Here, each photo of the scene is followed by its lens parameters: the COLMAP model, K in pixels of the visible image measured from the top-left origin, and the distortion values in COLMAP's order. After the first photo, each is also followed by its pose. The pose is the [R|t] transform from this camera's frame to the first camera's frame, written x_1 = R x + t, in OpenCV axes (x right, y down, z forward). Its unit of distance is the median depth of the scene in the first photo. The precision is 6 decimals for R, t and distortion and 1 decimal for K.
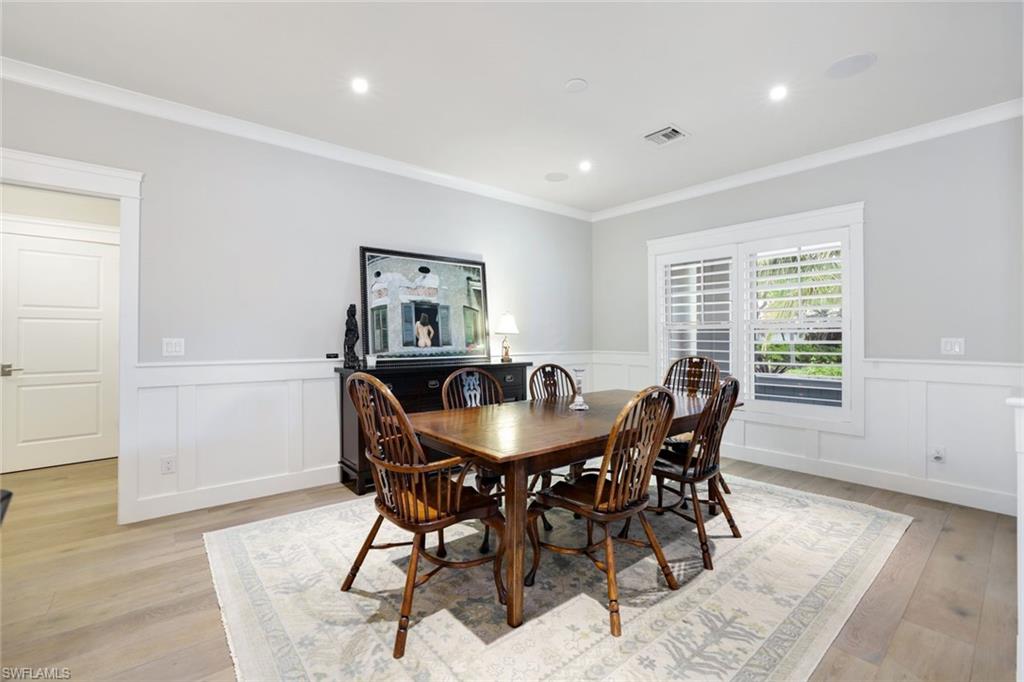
lens RADIAL K [[443.7, 0, 509.8], [0, 443.7, 332.4], [0, 0, 1]] dist [-0.049514, 0.018746]
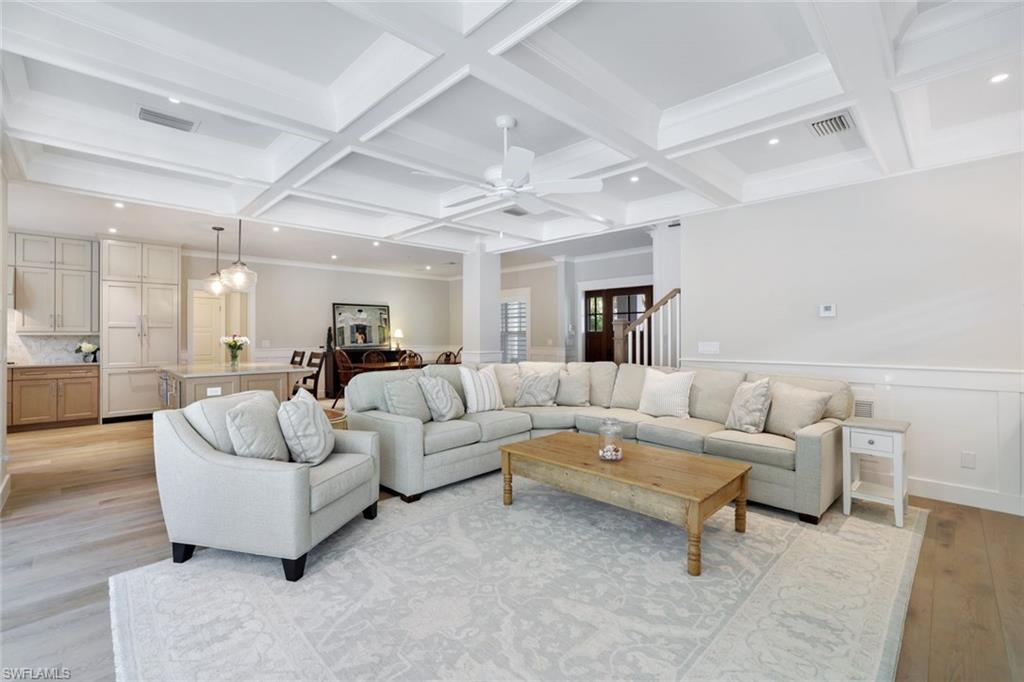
lens RADIAL K [[443.7, 0, 509.8], [0, 443.7, 332.4], [0, 0, 1]] dist [-0.049514, 0.018746]
pose [[0.997208, -0.006143, 0.074423, 0.428975], [0.006064, 0.999981, 0.001287, -0.025025], [-0.074429, -0.000832, 0.997226, -1.413809]]
